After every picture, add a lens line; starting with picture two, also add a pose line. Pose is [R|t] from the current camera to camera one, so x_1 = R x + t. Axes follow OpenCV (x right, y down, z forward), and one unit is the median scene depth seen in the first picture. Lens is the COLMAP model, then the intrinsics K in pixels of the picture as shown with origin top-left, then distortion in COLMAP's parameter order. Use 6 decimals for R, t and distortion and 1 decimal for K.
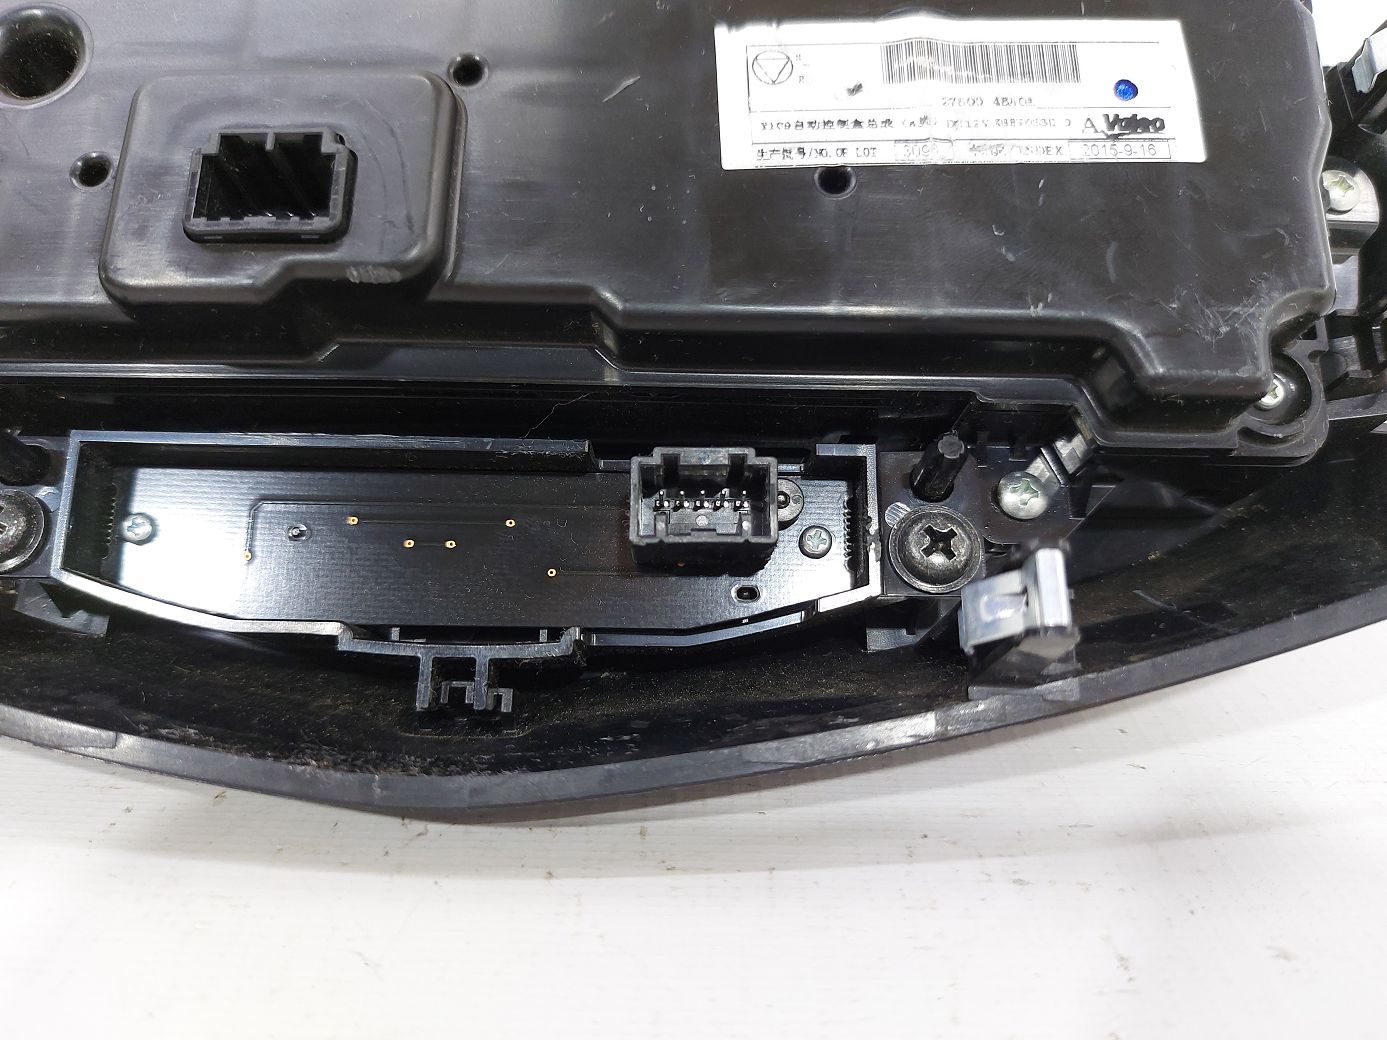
lens RADIAL K [[962.0, 0, 693.5], [0, 962.0, 520.0], [0, 0, 1]] dist [-0.000451, -0.130082]
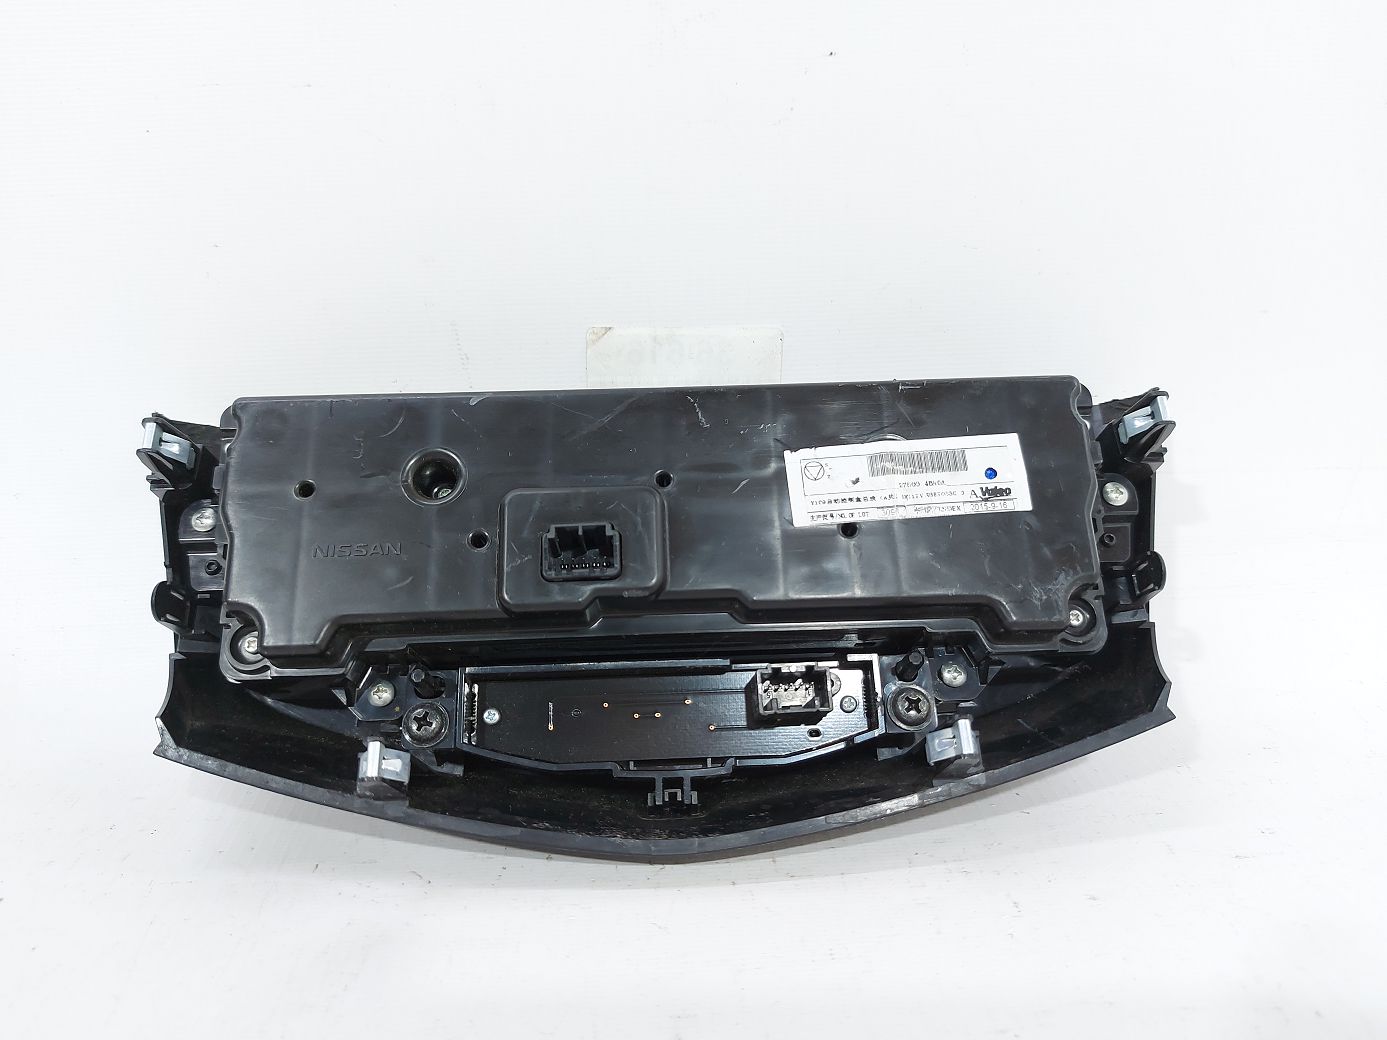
lens RADIAL K [[893.1, 0, 677.3], [0, 893.1, 515.1], [0, 0, 1]] dist [0.002687, -0.096014]
pose [[0.998703, -0.048854, 0.014351, -0.241388], [0.050039, 0.993811, -0.099174, -0.210737], [-0.009417, 0.099763, 0.994967, -0.880756]]
